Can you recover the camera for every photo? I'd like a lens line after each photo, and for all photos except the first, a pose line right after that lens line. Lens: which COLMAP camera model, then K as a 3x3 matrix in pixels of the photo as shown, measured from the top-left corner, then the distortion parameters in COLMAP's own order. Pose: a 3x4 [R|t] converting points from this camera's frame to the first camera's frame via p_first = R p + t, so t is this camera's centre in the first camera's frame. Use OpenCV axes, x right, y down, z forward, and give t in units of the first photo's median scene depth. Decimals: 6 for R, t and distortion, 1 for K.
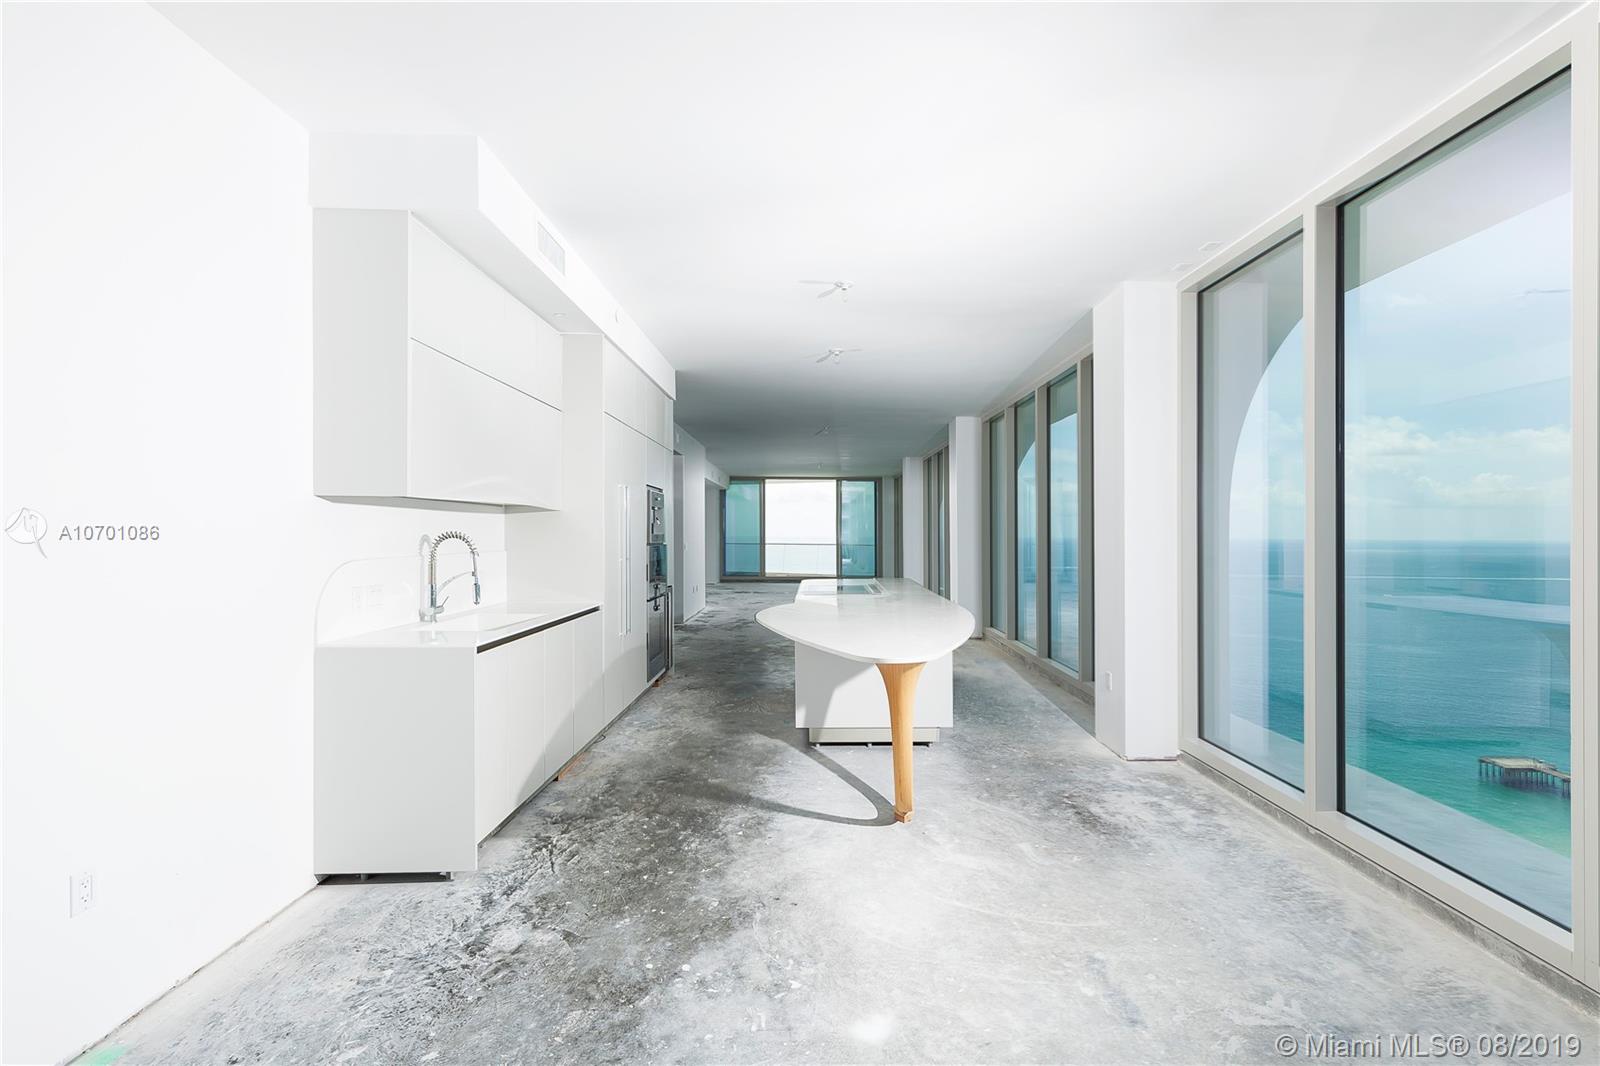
lens RADIAL K [[754.4, 0, 801.7], [0, 754.4, 536.6], [0, 0, 1]] dist [0.014307, -0.001795]
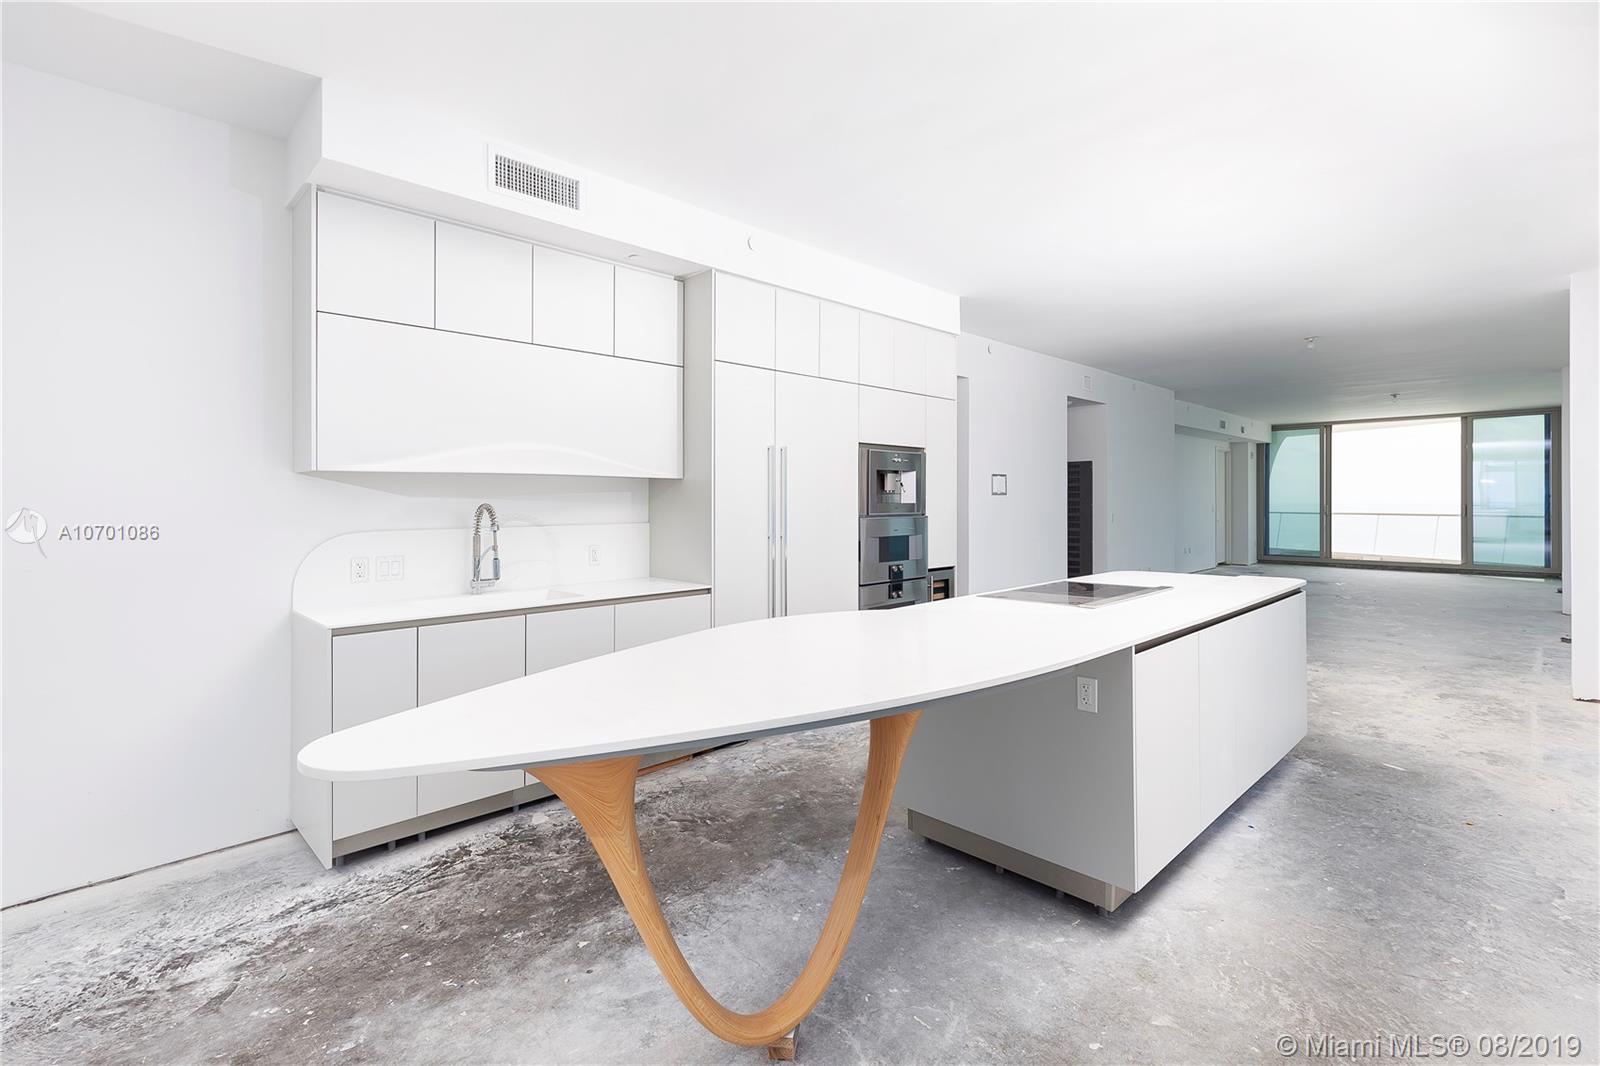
lens RADIAL K [[723.3, 0, 799.7], [0, 723.3, 527.8], [0, 0, 1]] dist [0.004010, 0.000586]
pose [[0.691041, 0.019013, -0.722565, 0.529686], [0.004261, 0.999529, 0.030376, -0.001458], [0.722803, -0.024070, 0.690635, 0.714628]]
